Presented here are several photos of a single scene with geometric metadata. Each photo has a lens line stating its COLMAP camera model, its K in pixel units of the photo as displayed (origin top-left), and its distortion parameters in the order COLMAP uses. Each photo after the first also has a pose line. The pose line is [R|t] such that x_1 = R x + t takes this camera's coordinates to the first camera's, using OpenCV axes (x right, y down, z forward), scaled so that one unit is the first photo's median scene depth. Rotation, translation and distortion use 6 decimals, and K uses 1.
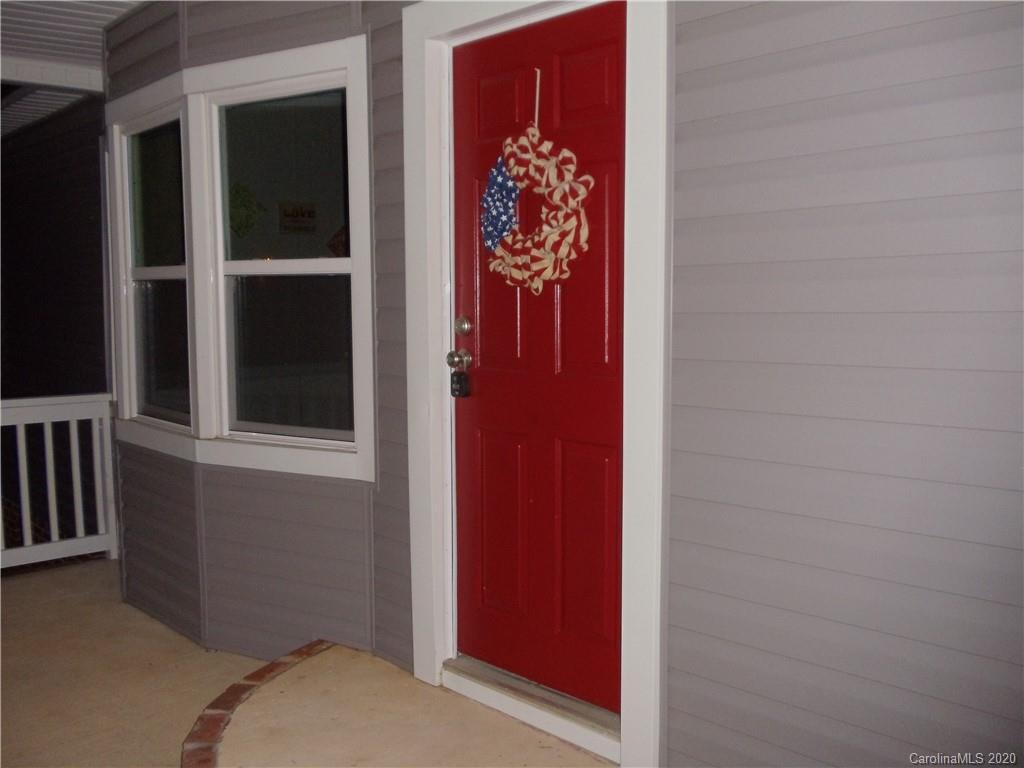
lens RADIAL K [[1054.4, 0, 528.4], [0, 1054.4, 422.4], [0, 0, 1]] dist [-0.017666, 0.014856]
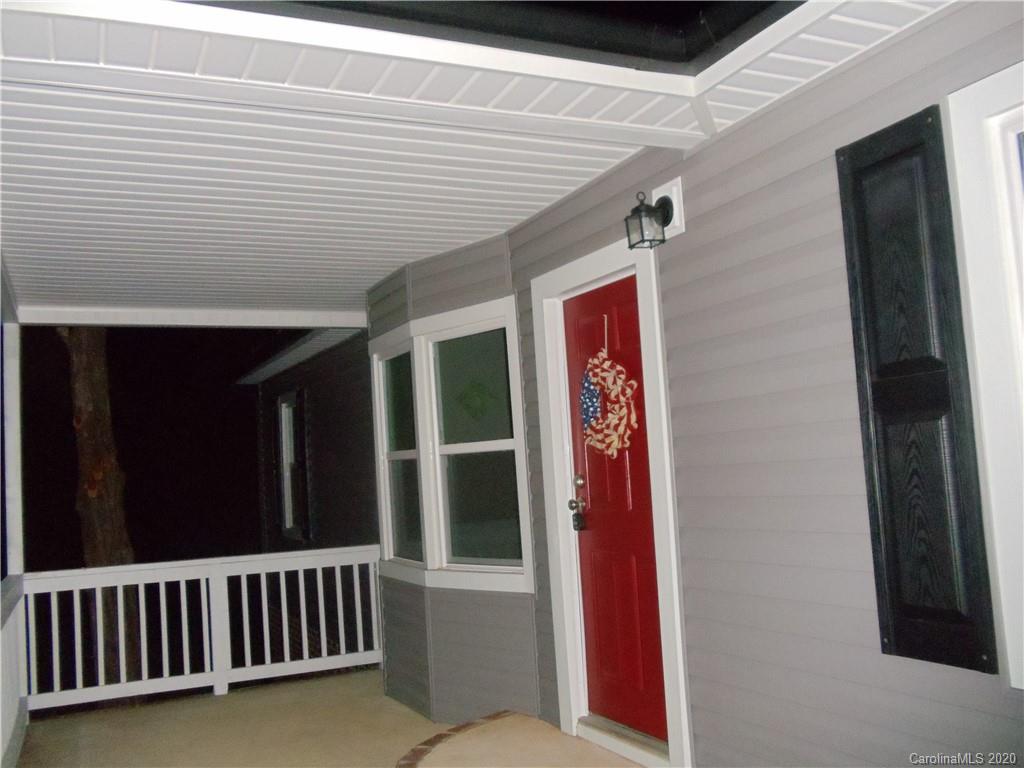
lens RADIAL K [[1054.4, 0, 528.4], [0, 1054.4, 422.4], [0, 0, 1]] dist [-0.017666, 0.014856]
pose [[0.959398, -0.070575, -0.273084, 0.277894], [0.029680, 0.988075, -0.151085, 0.047617], [0.280490, 0.136845, 0.950052, -0.430072]]
